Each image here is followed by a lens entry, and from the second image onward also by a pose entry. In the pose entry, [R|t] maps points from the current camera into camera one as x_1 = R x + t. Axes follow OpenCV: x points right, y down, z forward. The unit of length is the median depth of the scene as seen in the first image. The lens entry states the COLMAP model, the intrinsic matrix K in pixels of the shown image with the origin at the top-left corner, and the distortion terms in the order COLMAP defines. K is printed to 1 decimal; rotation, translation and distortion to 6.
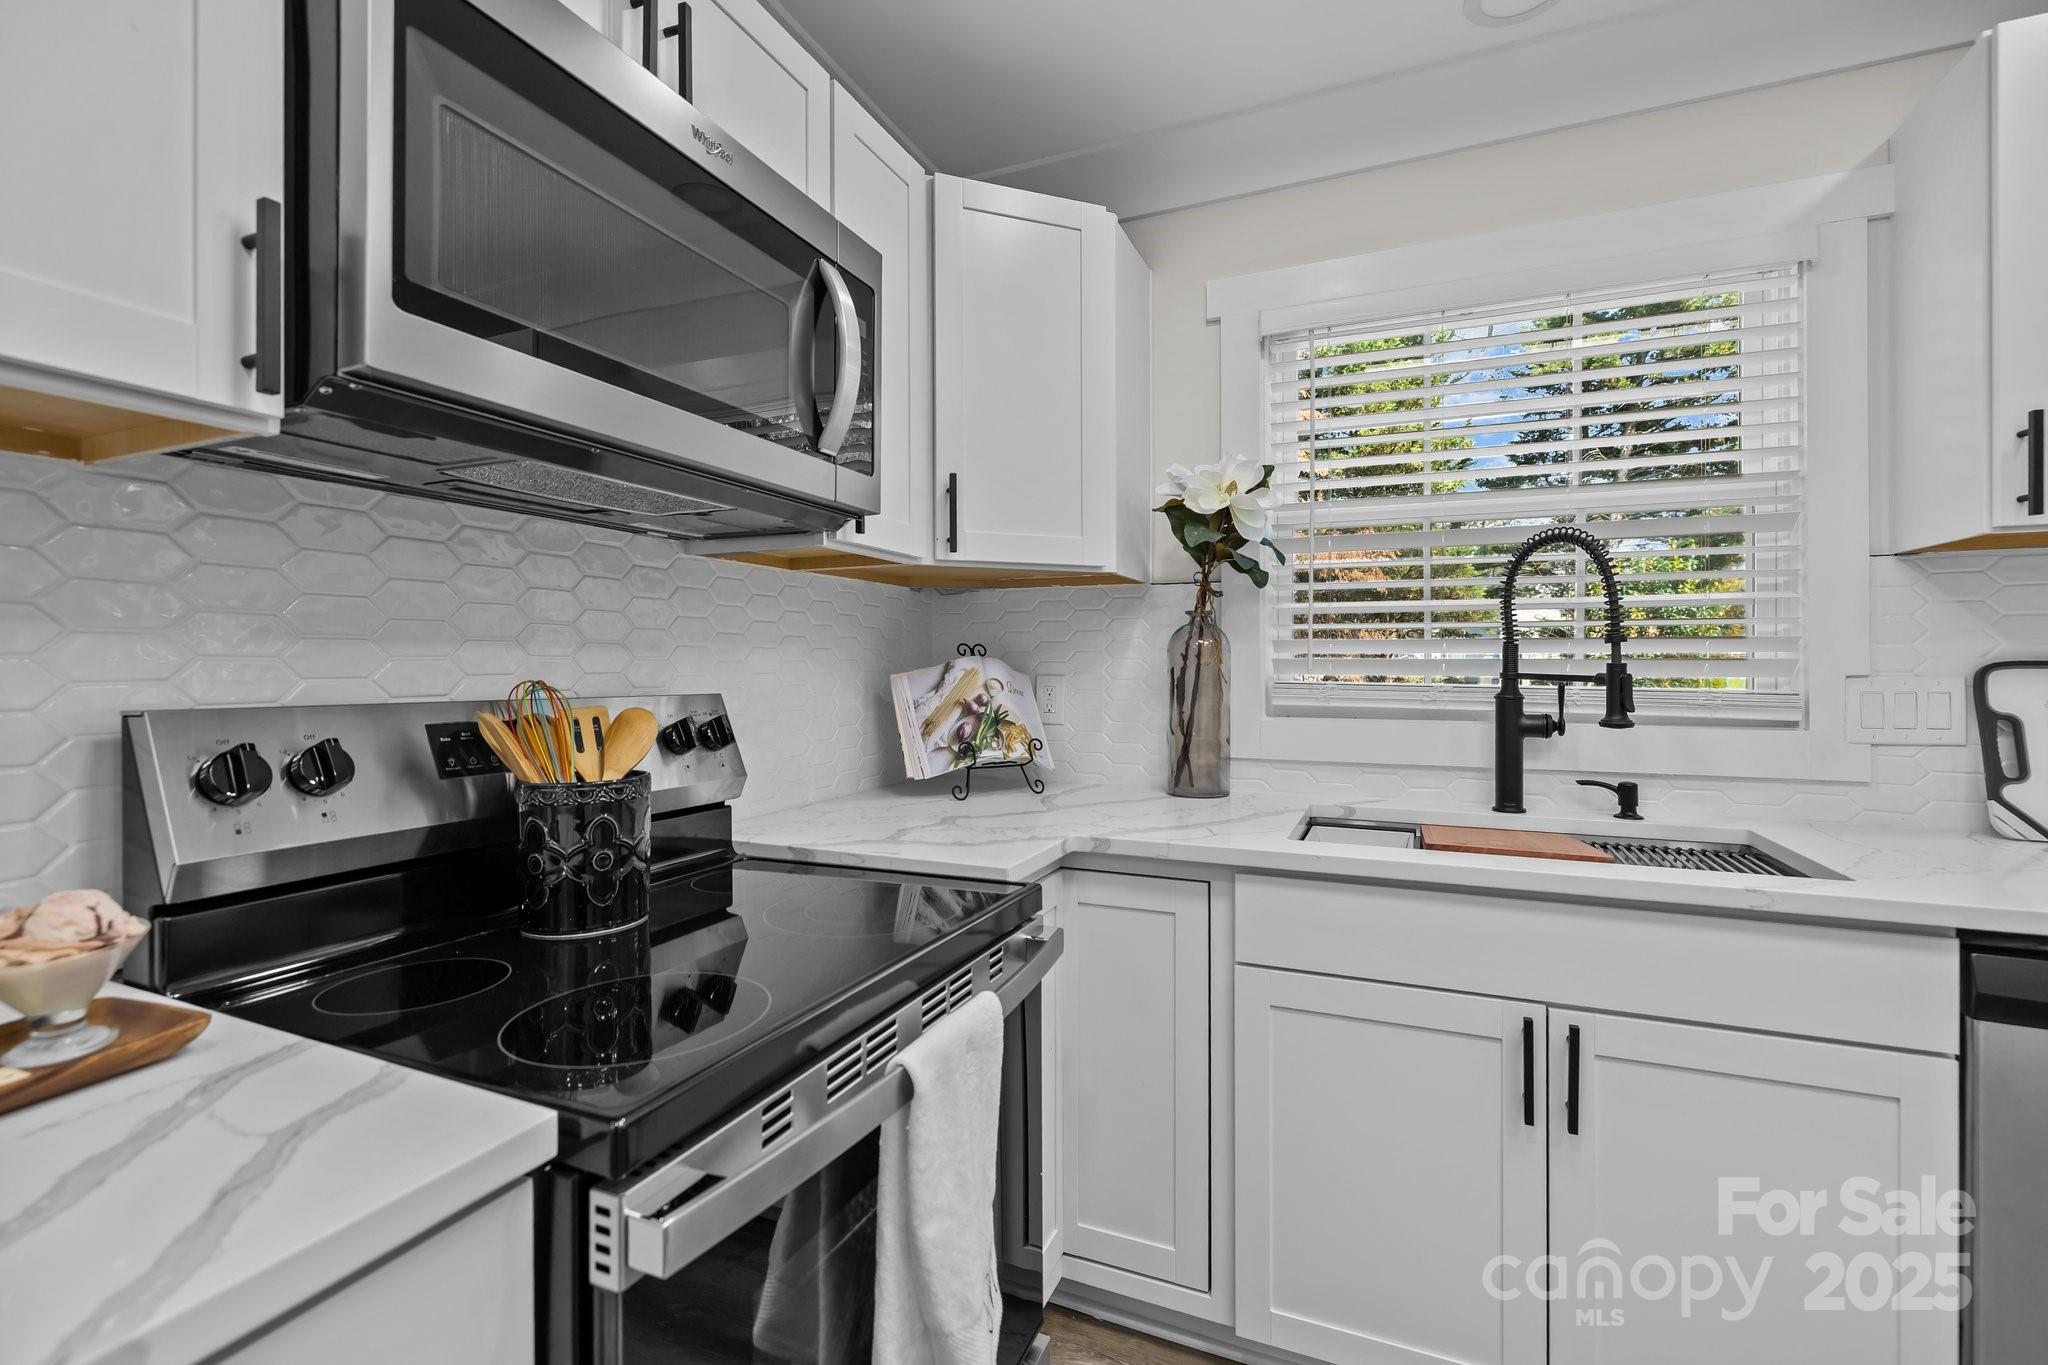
lens RADIAL K [[887.8, 0, 1028.8], [0, 887.8, 662.6], [0, 0, 1]] dist [0.000657, 0.000011]
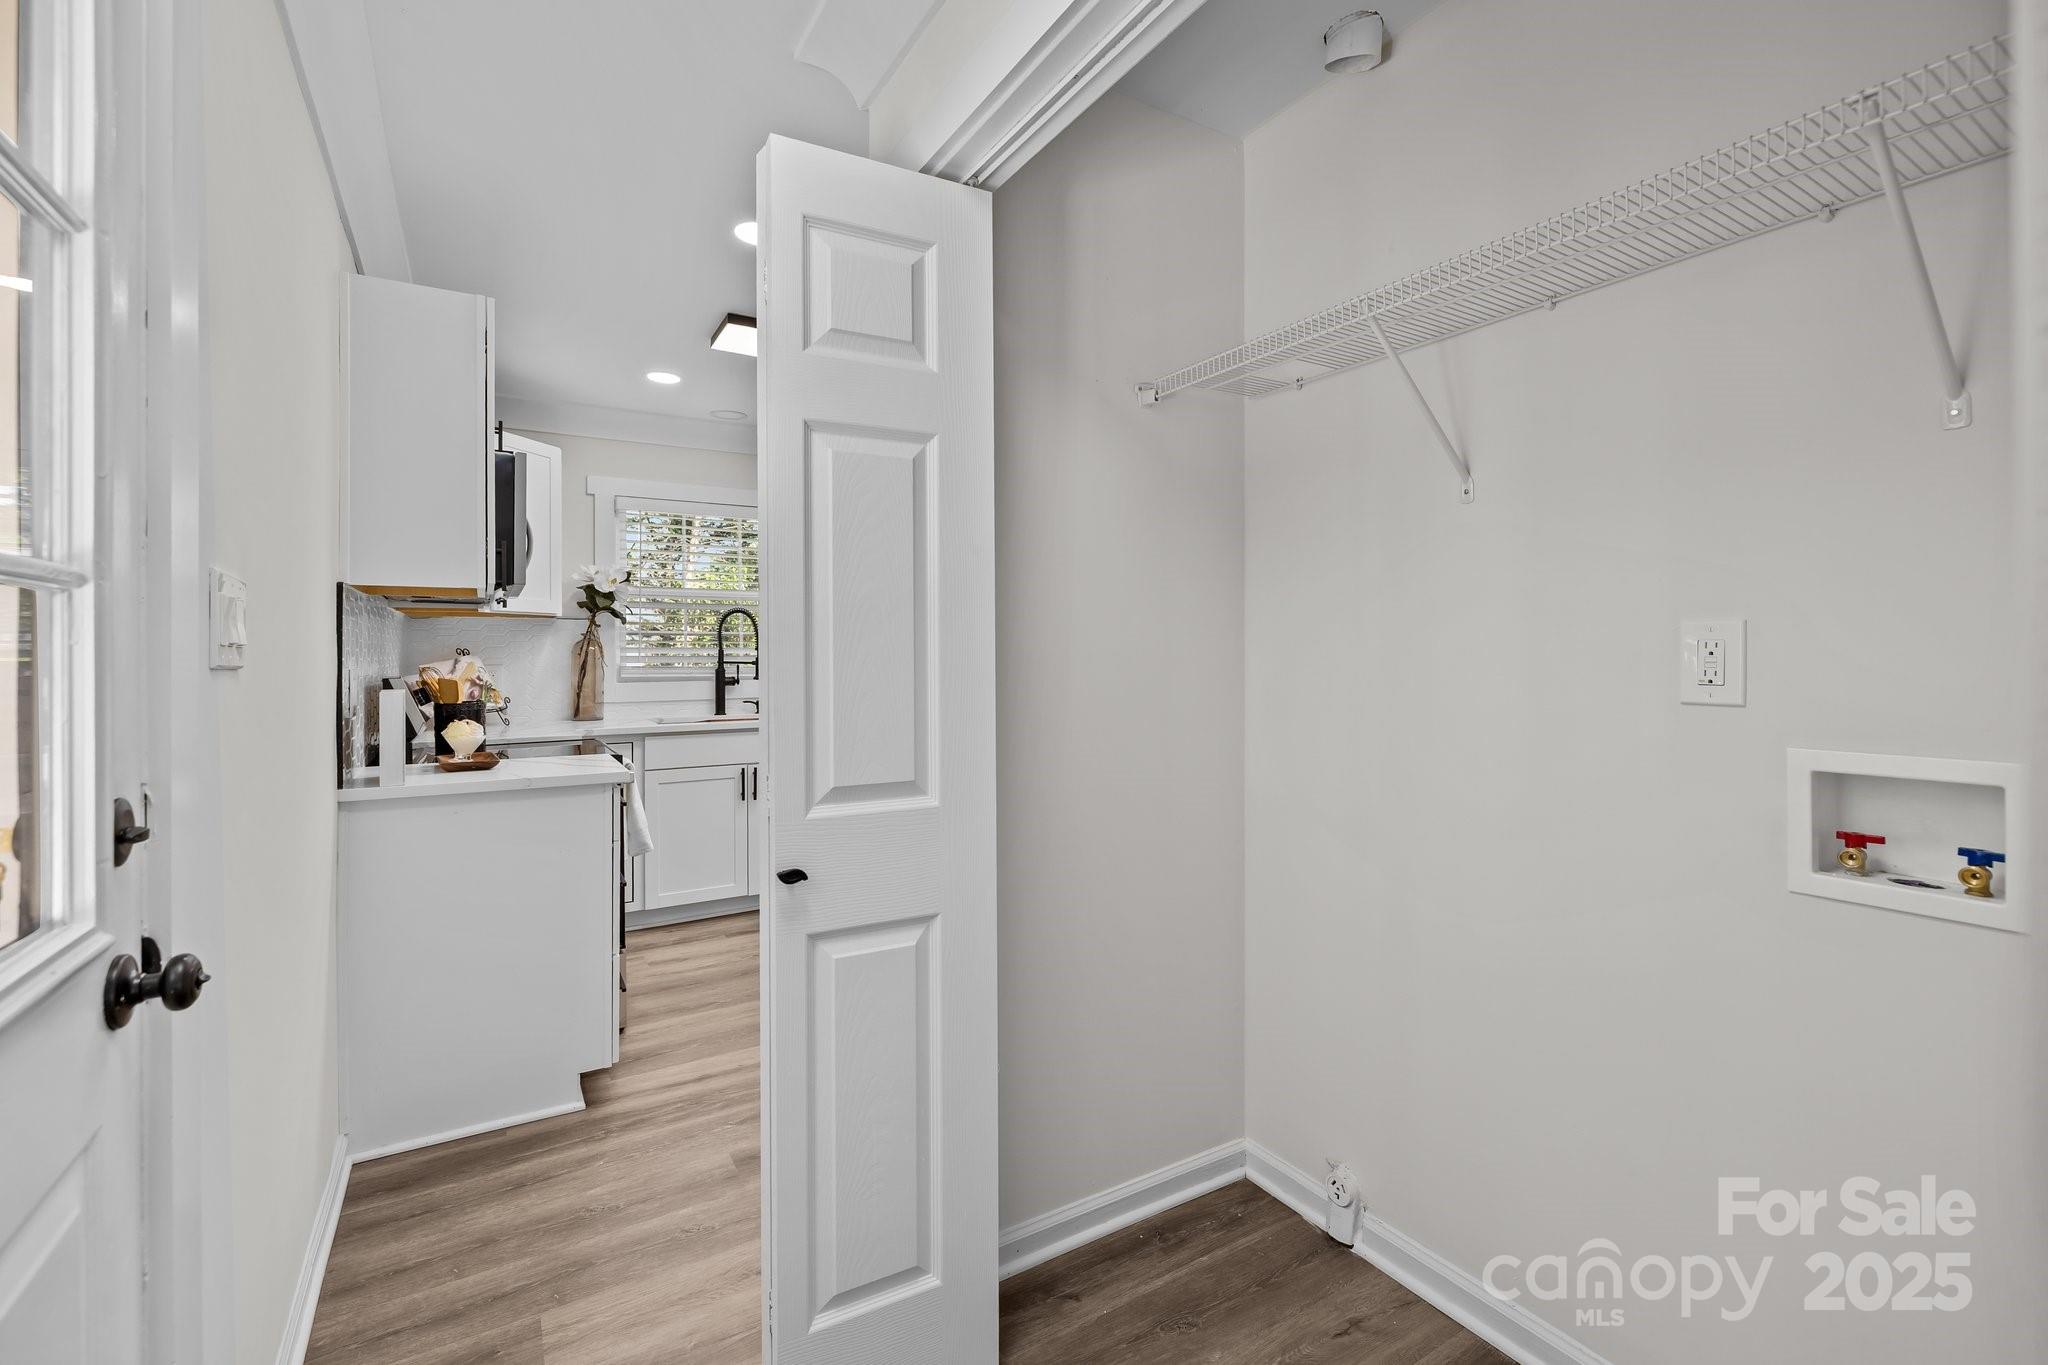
lens RADIAL K [[877.8, 0, 1006.7], [0, 877.8, 647.3], [0, 0, 1]] dist [-0.000198, -0.000018]
pose [[0.587112, 0.003667, 0.809497, -1.045008], [0.003697, 0.999967, -0.007211, -0.007128], [-0.809497, 0.007226, 0.587079, -1.181975]]
